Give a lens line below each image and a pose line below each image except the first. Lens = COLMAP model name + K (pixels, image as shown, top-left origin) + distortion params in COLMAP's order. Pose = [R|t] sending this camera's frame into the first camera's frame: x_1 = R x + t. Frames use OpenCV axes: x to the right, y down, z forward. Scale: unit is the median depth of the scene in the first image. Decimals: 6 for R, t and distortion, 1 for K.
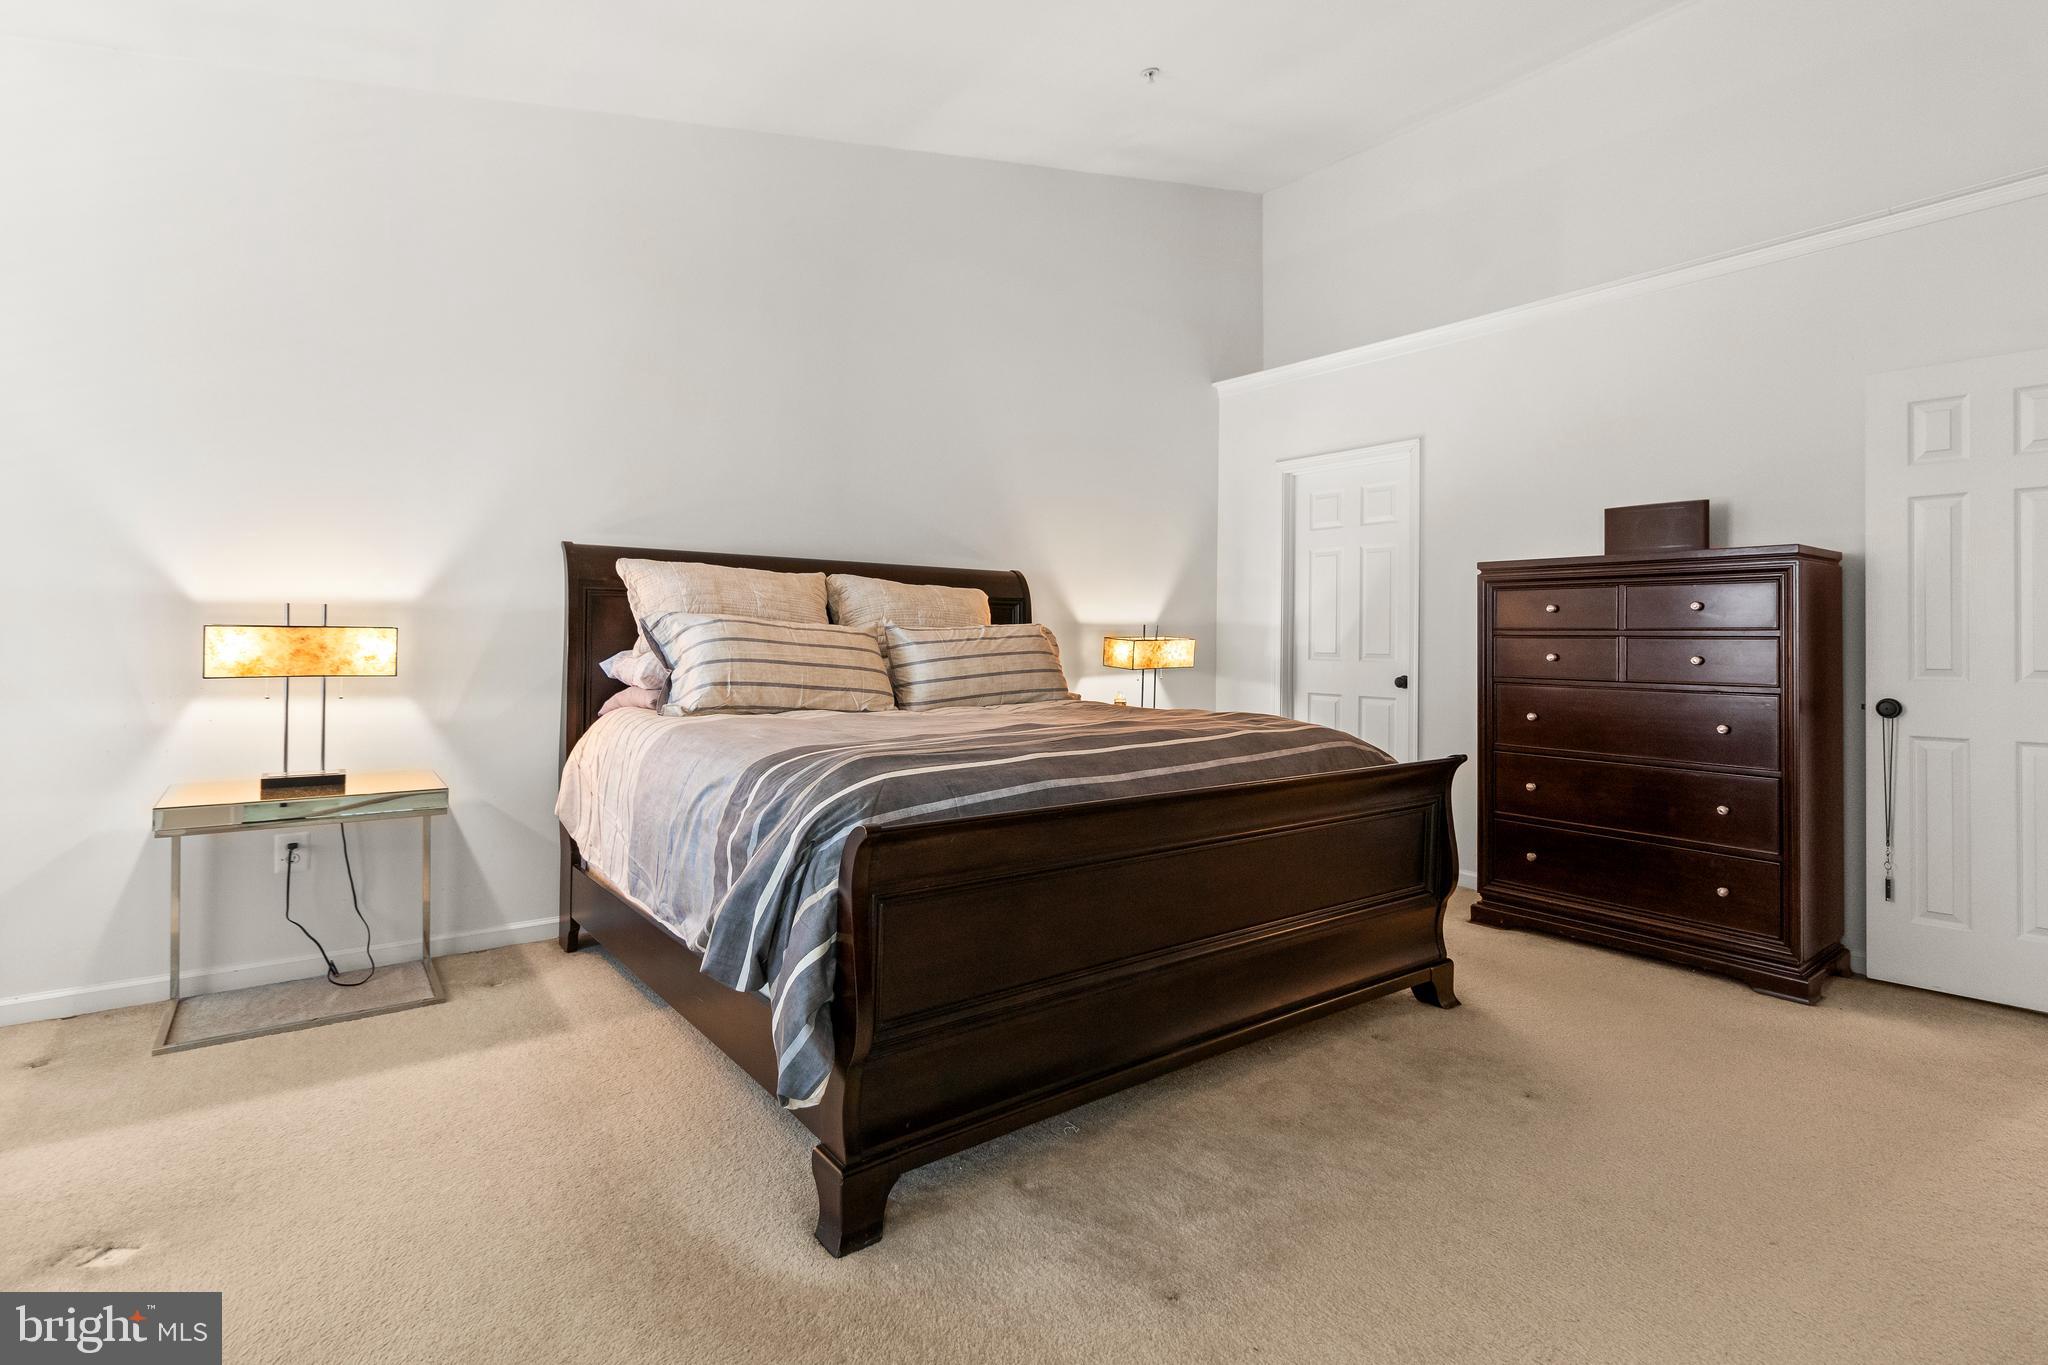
lens RADIAL K [[1042.8, 0, 1032.4], [0, 1042.8, 581.8], [0, 0, 1]] dist [0.121213, 0.000118]
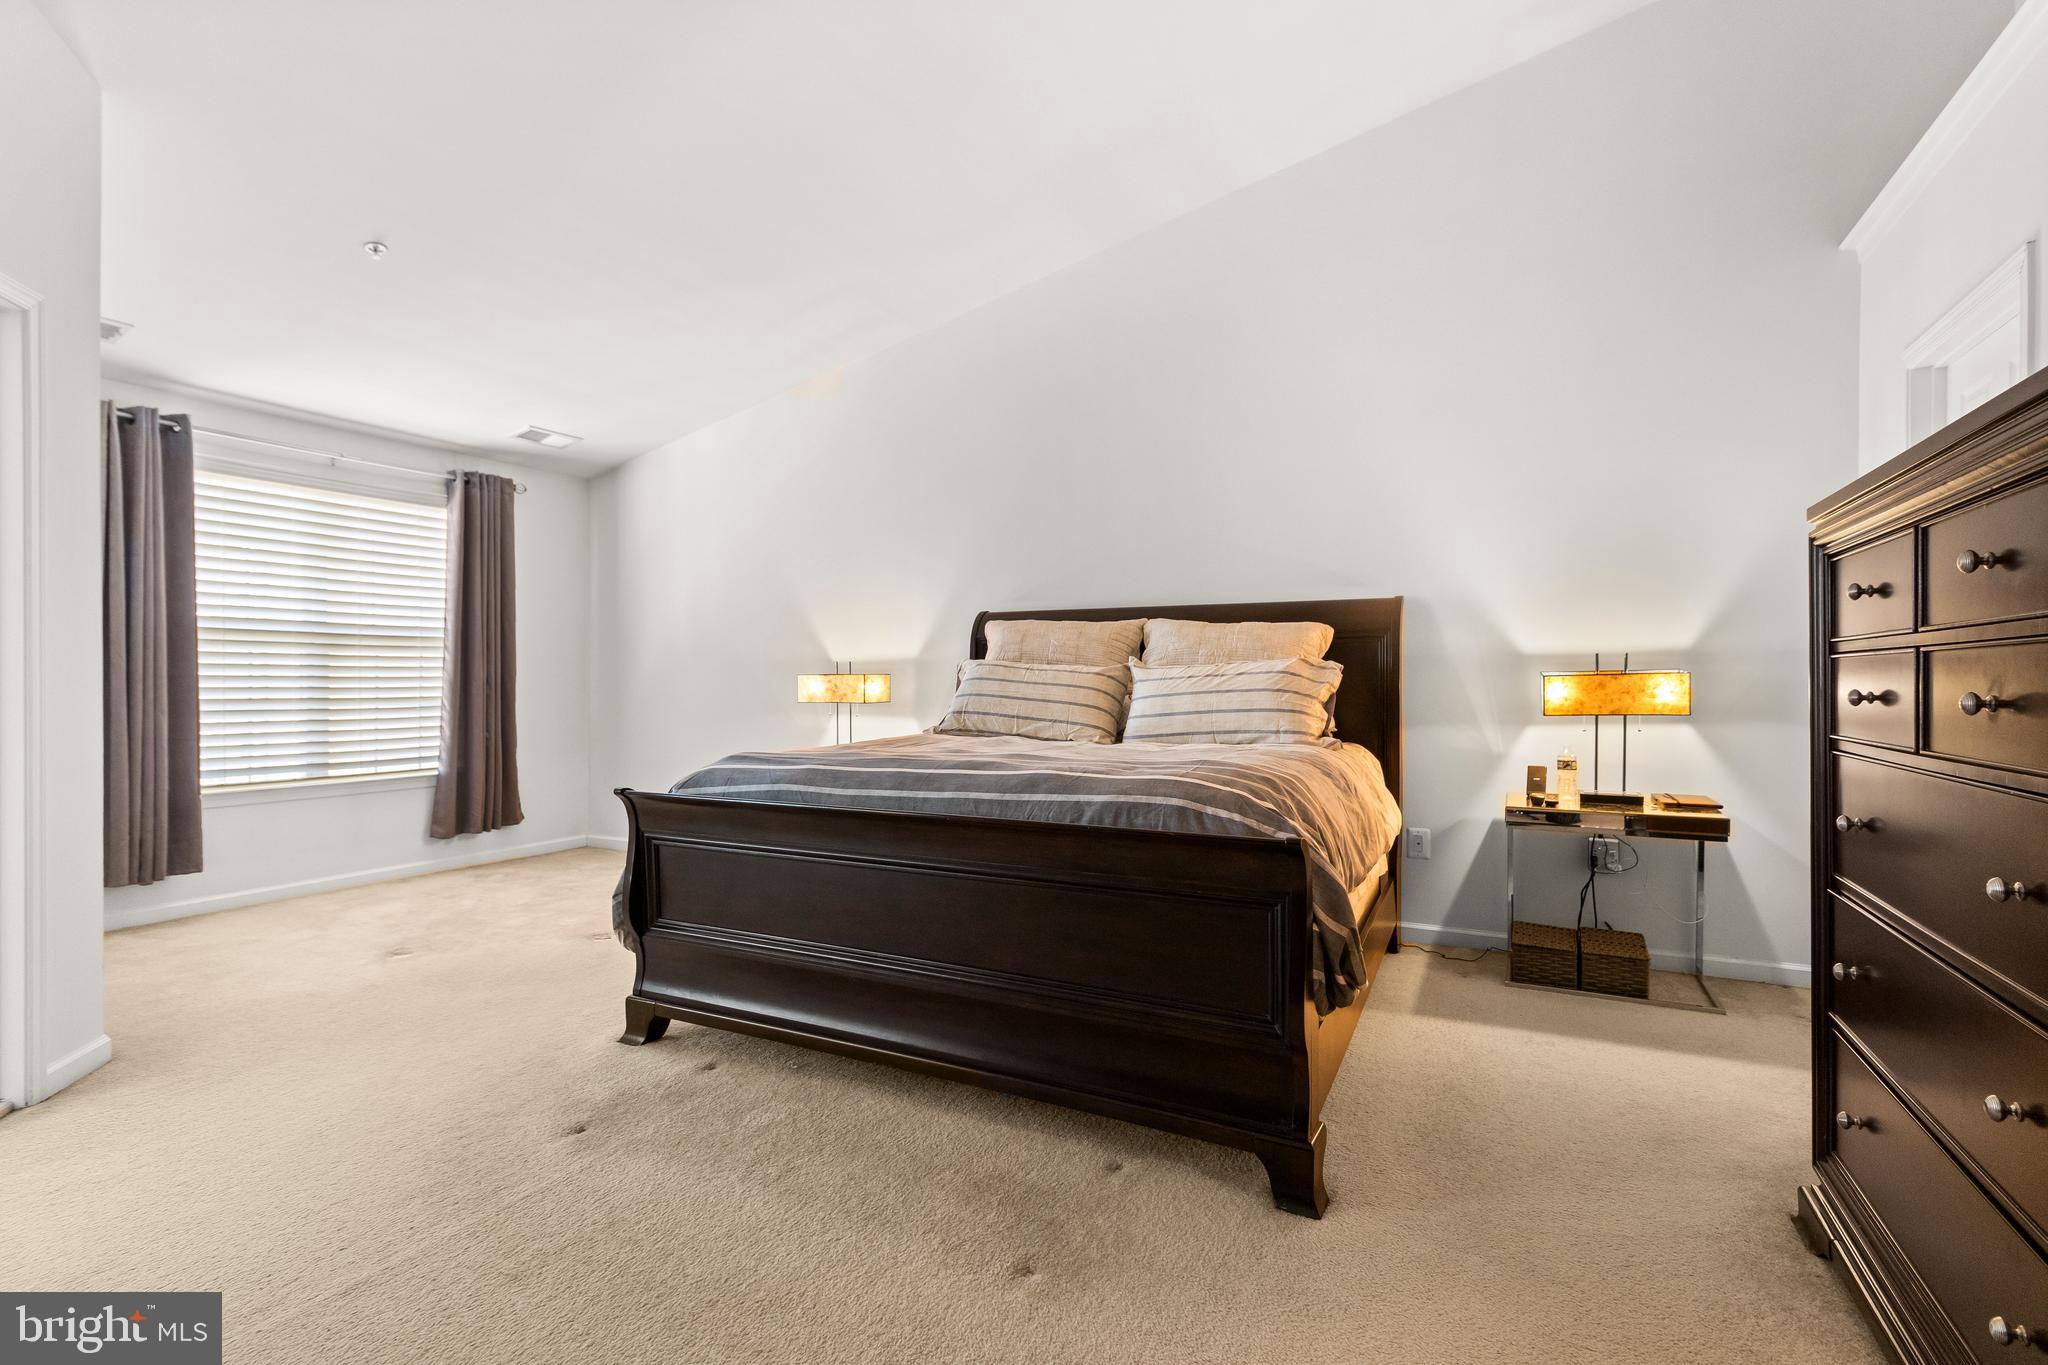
lens RADIAL K [[935.9, 0, 1048.8], [0, 935.9, 661.6], [0, 0, 1]] dist [0.000640, 0.000533]
pose [[0.409995, -0.030106, -0.911591, 0.553009], [0.057281, 0.998332, -0.007209, 0.031007], [0.910287, -0.049261, 0.411035, 0.403830]]
